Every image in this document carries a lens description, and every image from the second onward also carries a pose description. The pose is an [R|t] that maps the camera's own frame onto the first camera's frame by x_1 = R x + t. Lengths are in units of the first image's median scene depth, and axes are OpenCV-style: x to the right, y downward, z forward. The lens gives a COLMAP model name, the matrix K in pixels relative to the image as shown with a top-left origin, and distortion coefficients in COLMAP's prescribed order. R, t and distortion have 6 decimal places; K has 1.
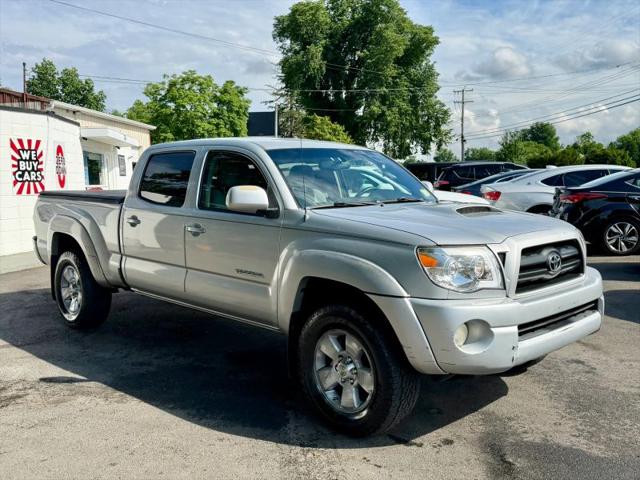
lens RADIAL K [[643.8, 0, 320.9], [0, 643.8, 243.6], [0, 0, 1]] dist [0.033644, 0.000000]
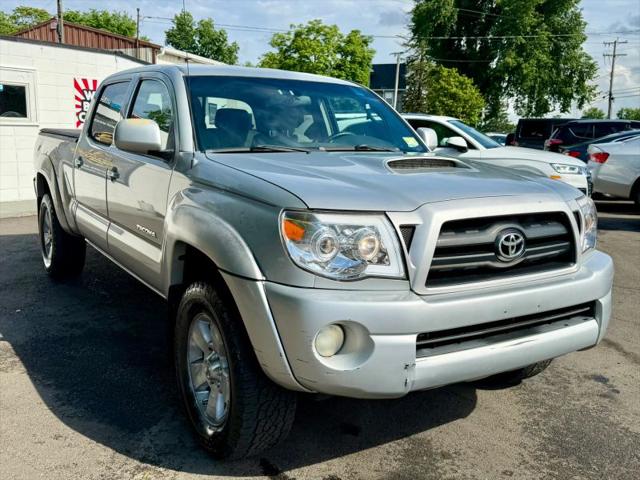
lens RADIAL K [[643.8, 0, 318.3], [0, 643.8, 238.3], [0, 0, 1]] dist [0.033644, 0.000000]
pose [[0.976590, 0.067358, -0.204293, 0.219000], [-0.055150, 0.996368, 0.064879, -0.007513], [0.207922, -0.052093, 0.976757, 0.213428]]
